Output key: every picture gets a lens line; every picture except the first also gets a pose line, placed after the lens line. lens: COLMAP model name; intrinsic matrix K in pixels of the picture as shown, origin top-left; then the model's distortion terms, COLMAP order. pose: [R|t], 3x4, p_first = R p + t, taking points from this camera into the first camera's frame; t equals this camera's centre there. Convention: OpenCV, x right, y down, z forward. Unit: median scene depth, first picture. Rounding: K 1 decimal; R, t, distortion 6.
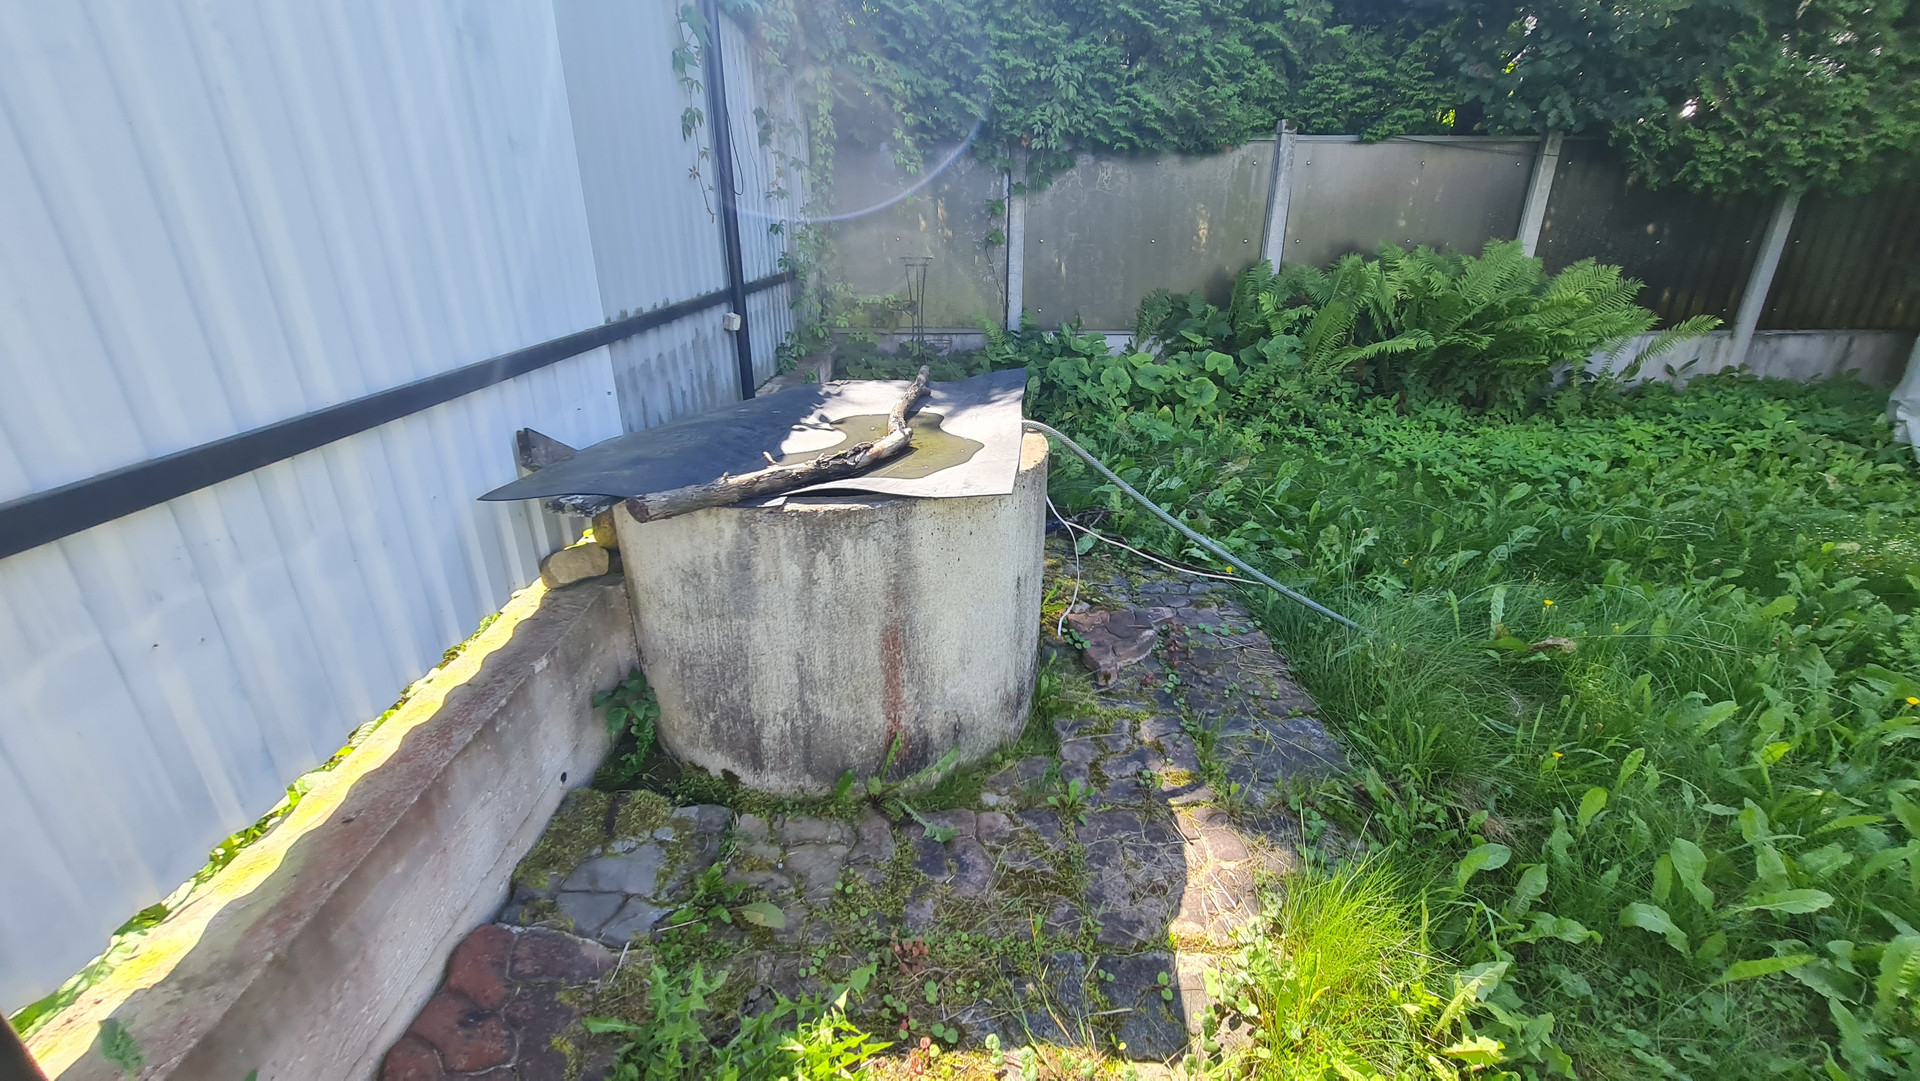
lens RADIAL K [[780.4, 0, 960.0], [0, 780.4, 540.5], [0, 0, 1]] dist [-0.006225, 0.000297]
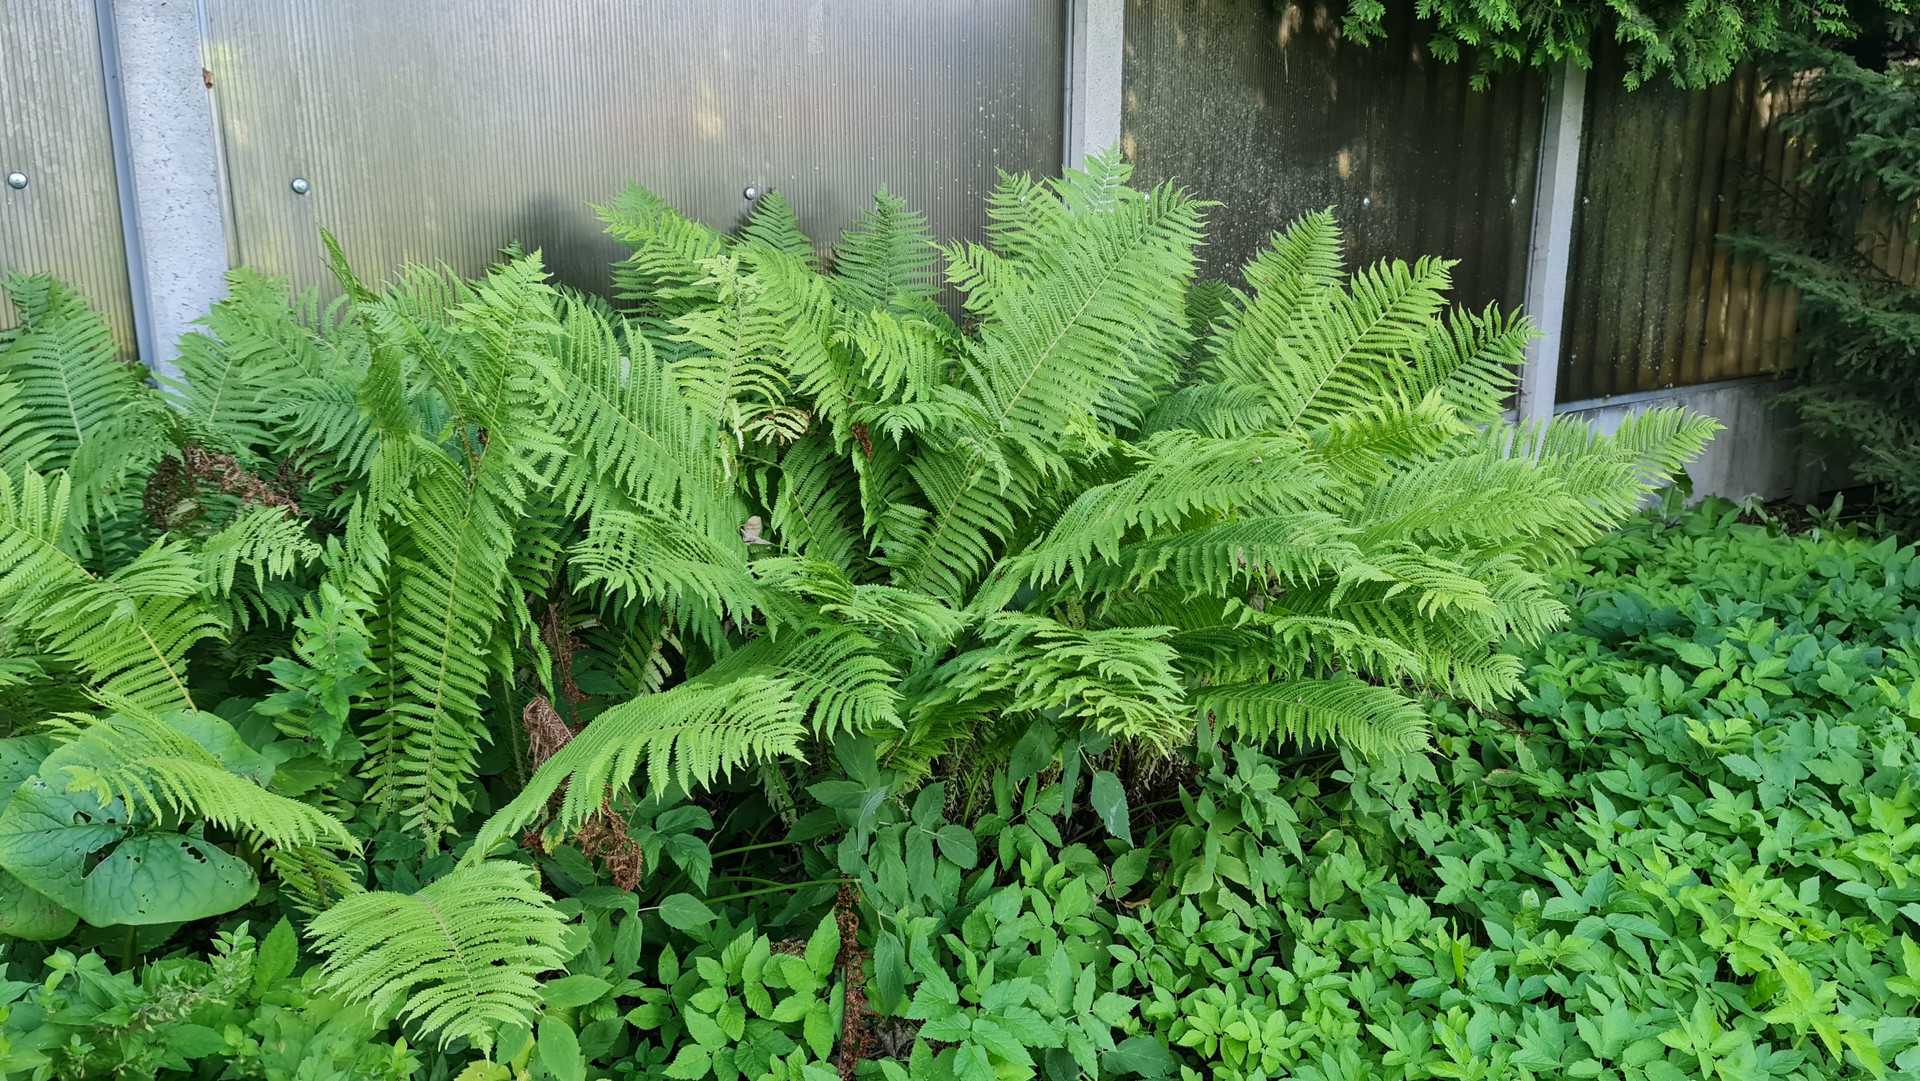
lens RADIAL K [[1405.6, 0, 960.0], [0, 1405.6, 540.5], [0, 0, 1]] dist [0.049042, -0.001195]
pose [[0.822059, -0.124711, 0.555578, 0.354801], [0.211234, 0.972889, -0.094167, -0.209010], [-0.528772, 0.194768, 0.826115, 0.591146]]
